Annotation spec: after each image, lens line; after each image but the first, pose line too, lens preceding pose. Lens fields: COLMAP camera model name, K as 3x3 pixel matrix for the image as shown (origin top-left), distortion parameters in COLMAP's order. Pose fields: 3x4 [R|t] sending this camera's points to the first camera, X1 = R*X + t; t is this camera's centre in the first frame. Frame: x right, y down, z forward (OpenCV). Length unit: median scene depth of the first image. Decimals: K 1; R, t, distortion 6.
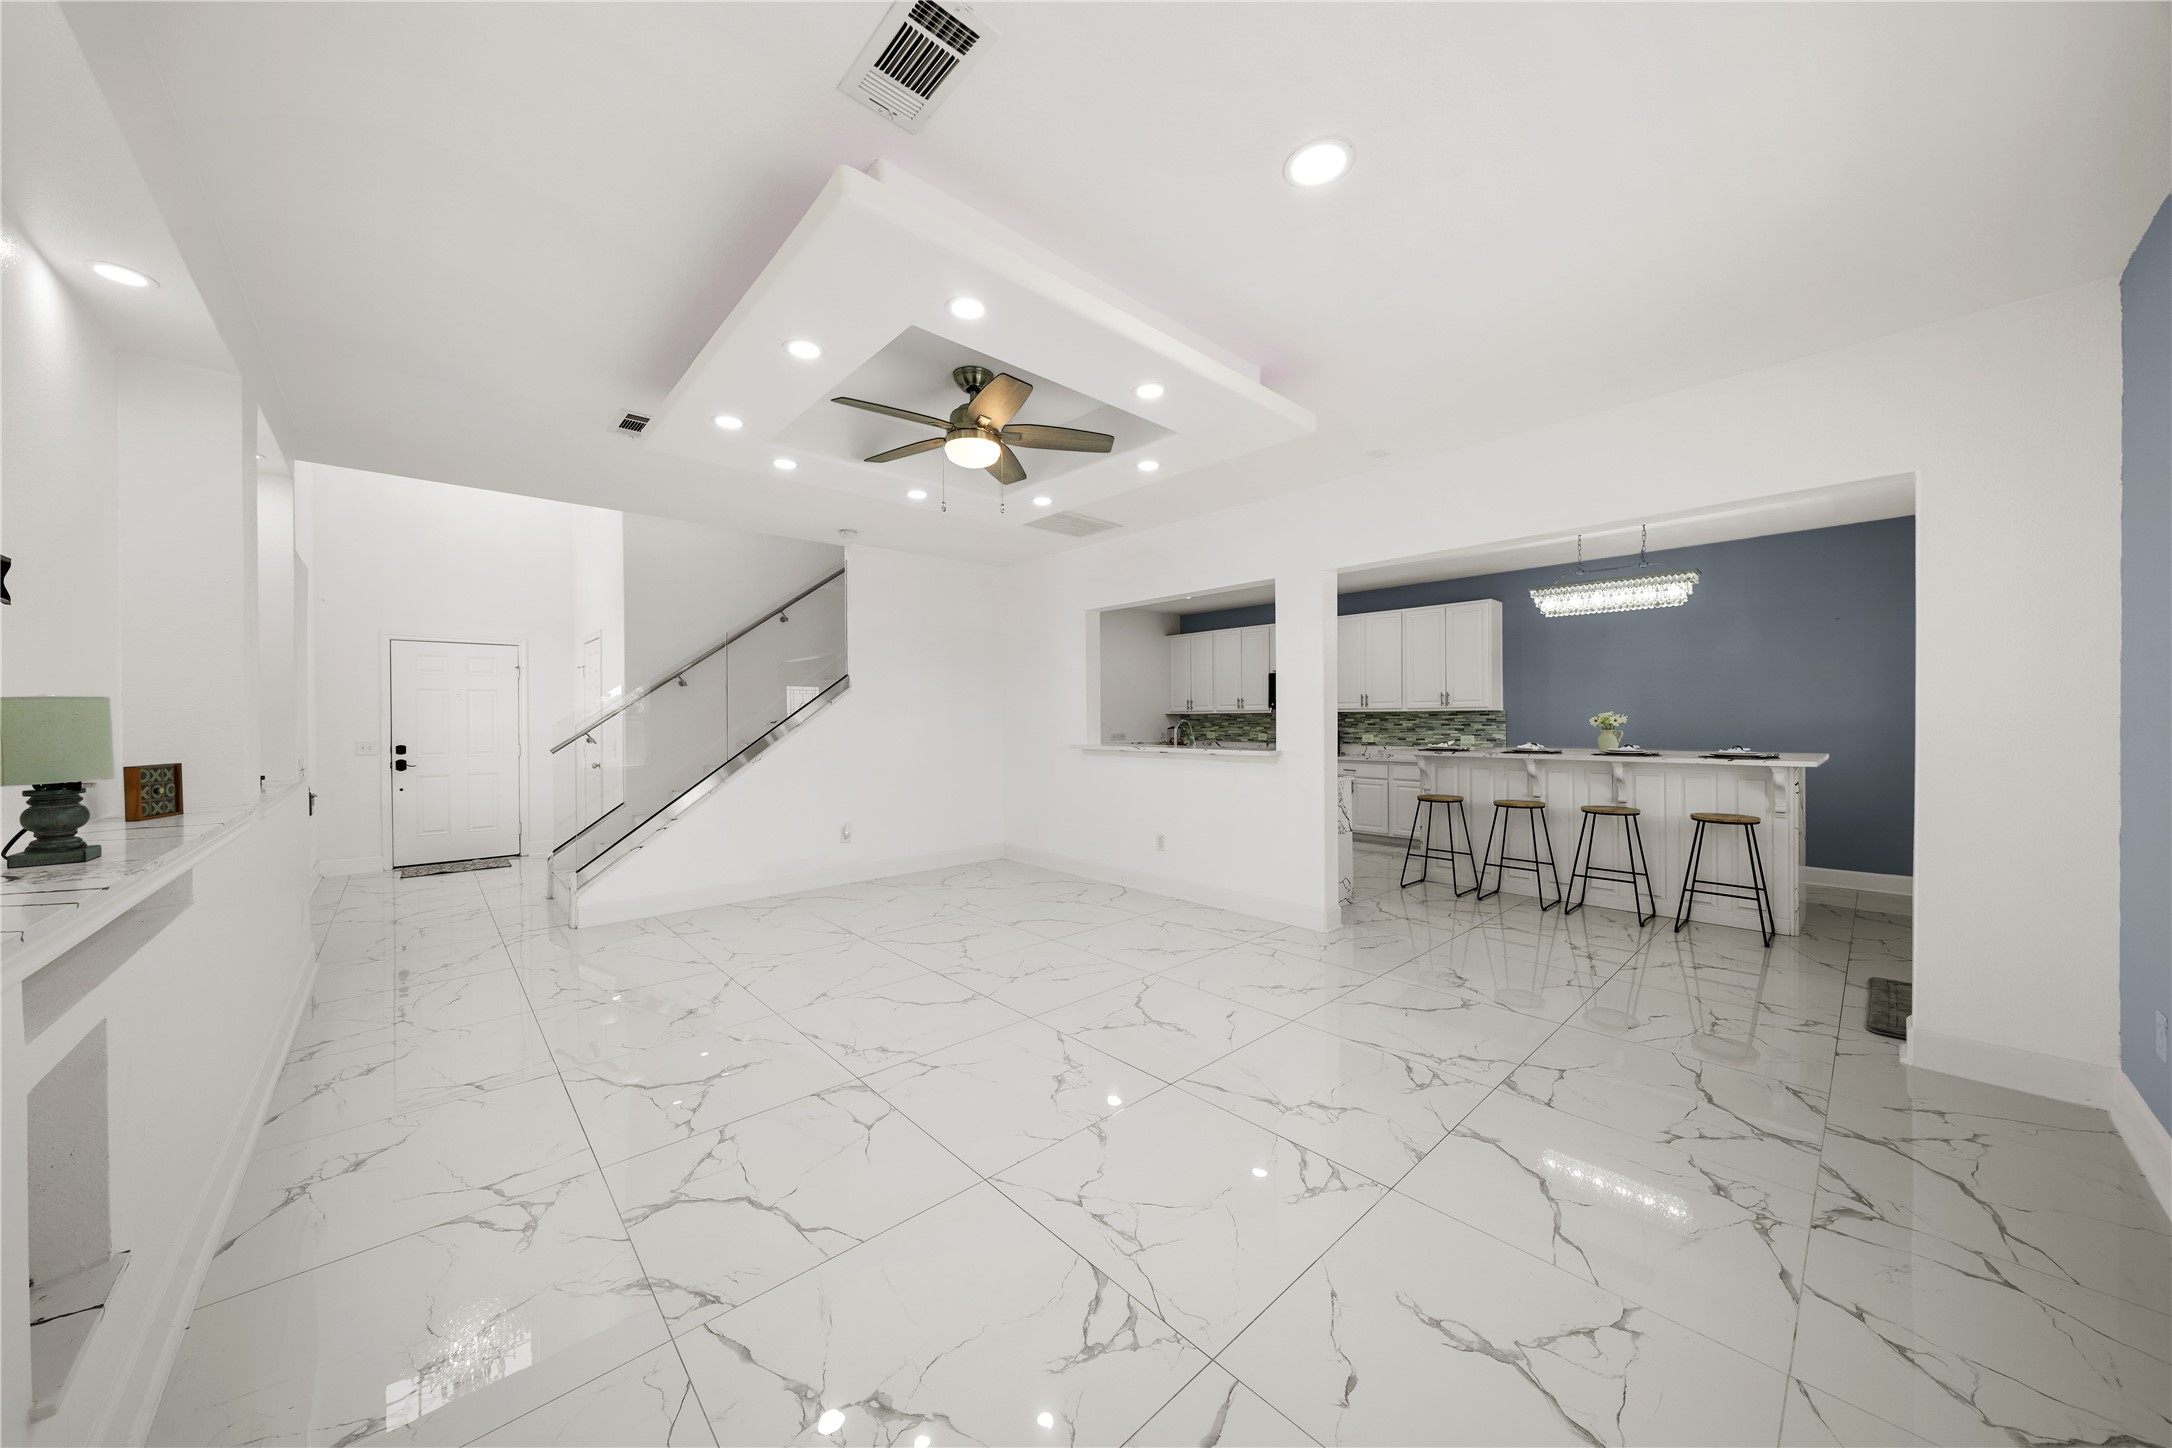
lens RADIAL K [[749.2, 0, 1083.7], [0, 749.2, 718.9], [0, 0, 1]] dist [-0.000697, -0.000058]
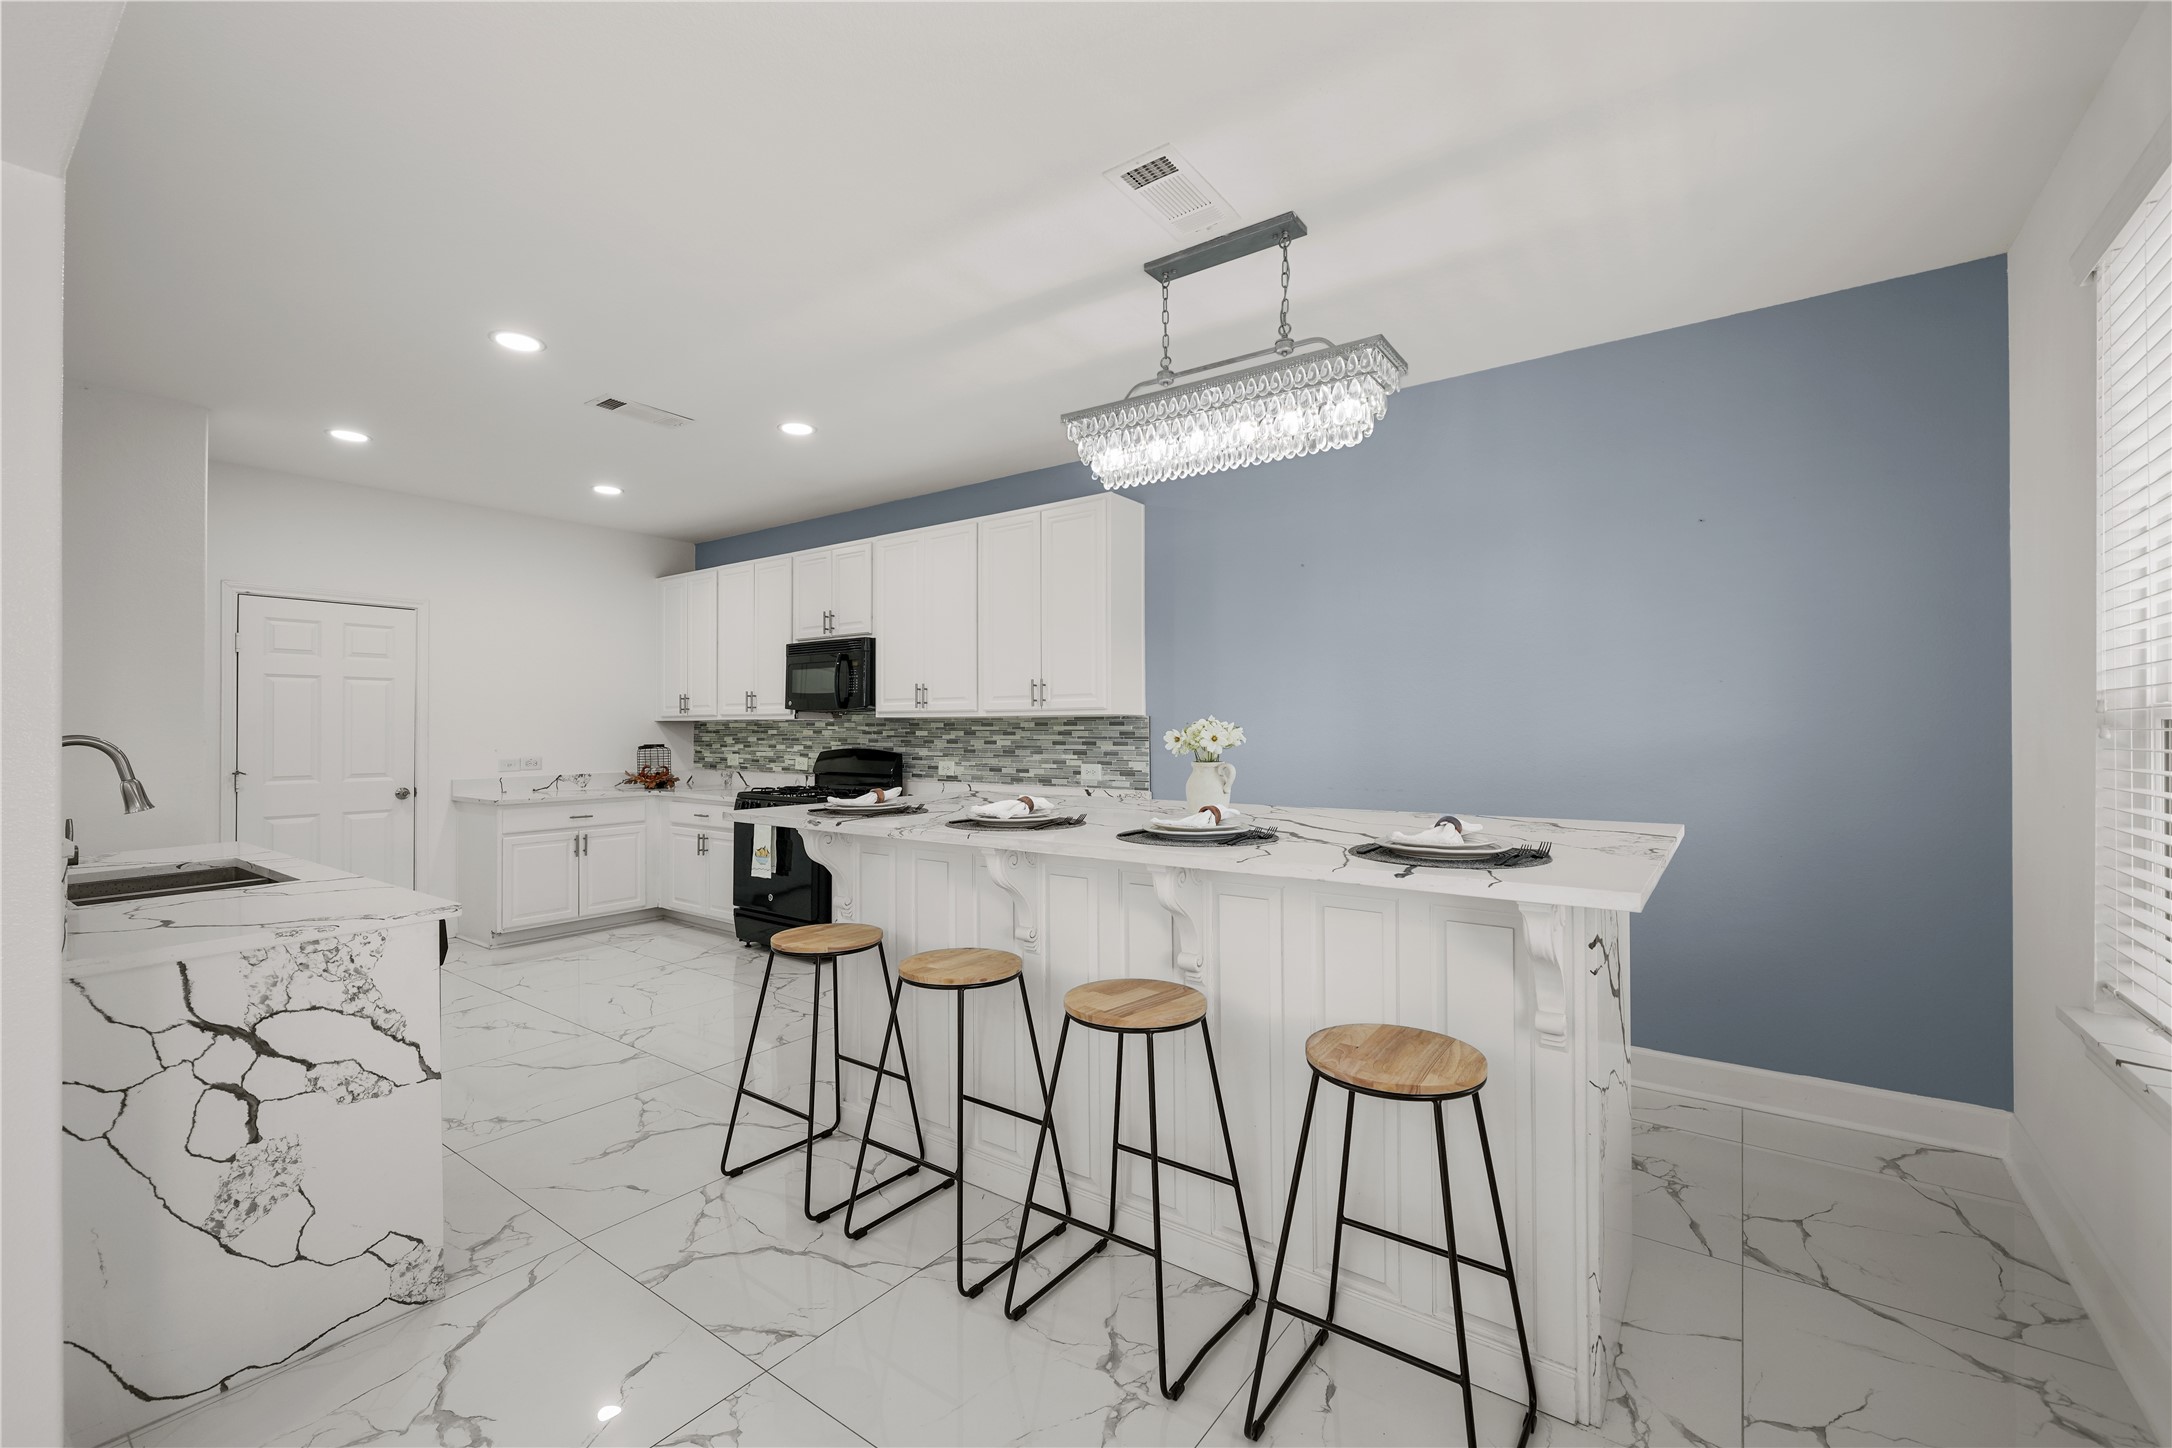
lens RADIAL K [[904.5, 0, 1086.0], [0, 904.5, 724.0], [0, 0, 1]] dist [-0.003133, -0.000196]
pose [[0.981425, 0.003201, 0.191819, 0.632389], [-0.002283, 0.999985, -0.005005, -0.003858], [-0.191832, 0.004474, 0.981418, 0.630462]]
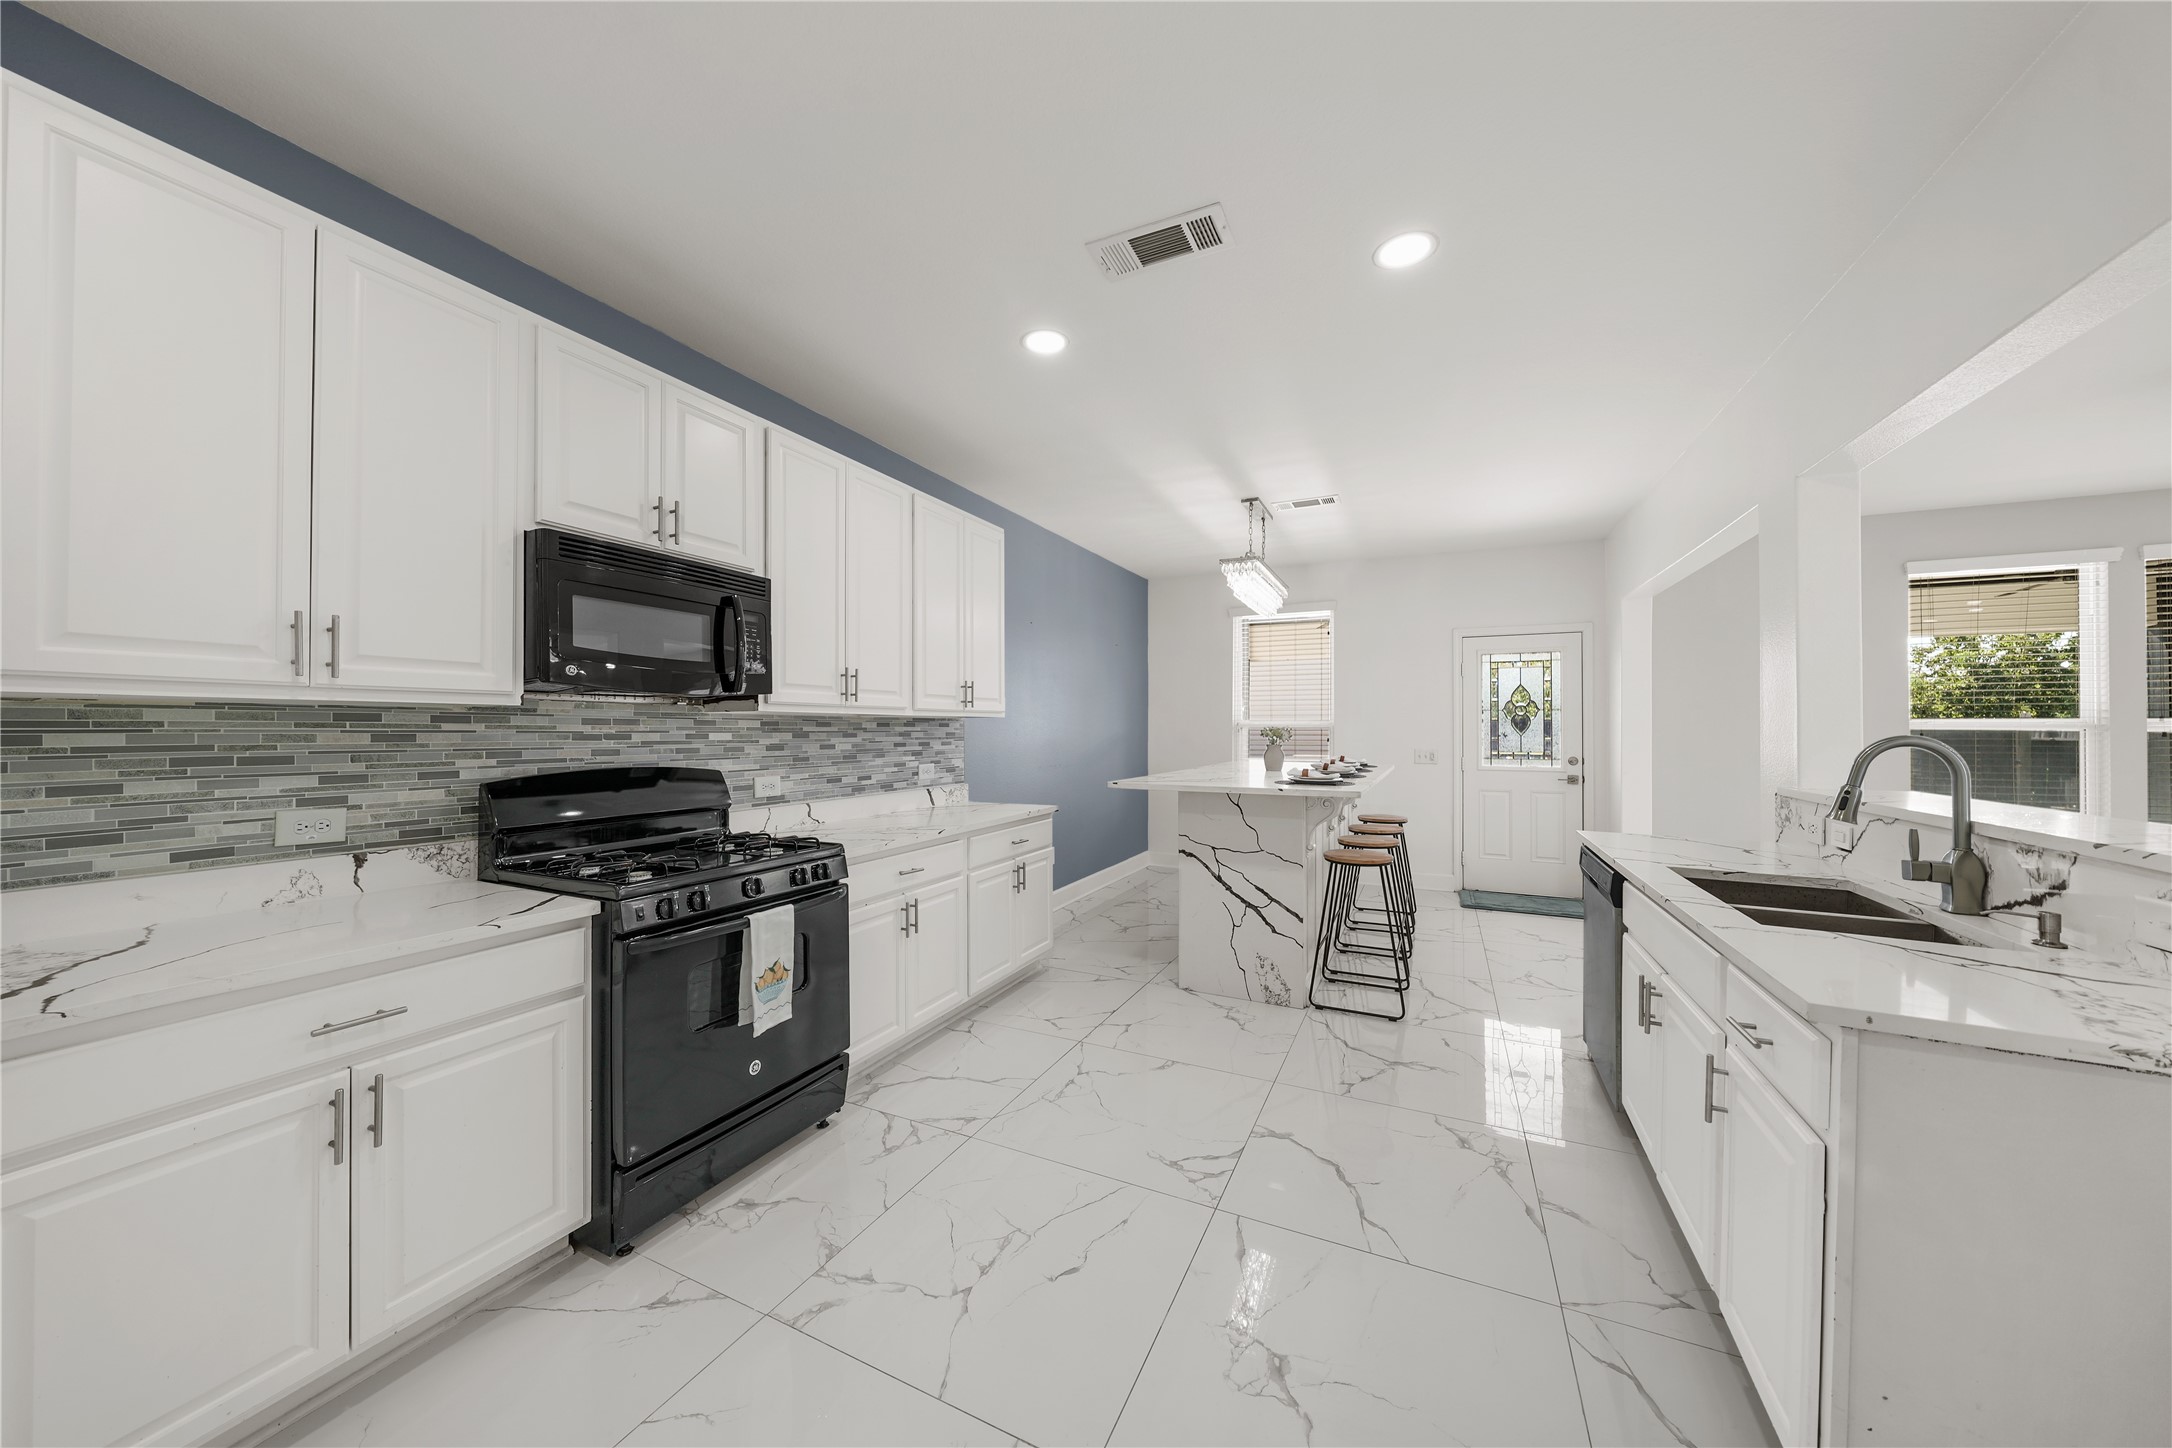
lens RADIAL K [[734.8, 0, 1086.0], [0, 734.8, 724.0], [0, 0, 1]] dist [-0.000109, 0.000029]
pose [[-0.369127, 0.011159, 0.929312, -0.026236], [0.000837, 0.999932, -0.011674, -0.000173], [-0.929378, -0.003531, -0.369111, 1.769609]]
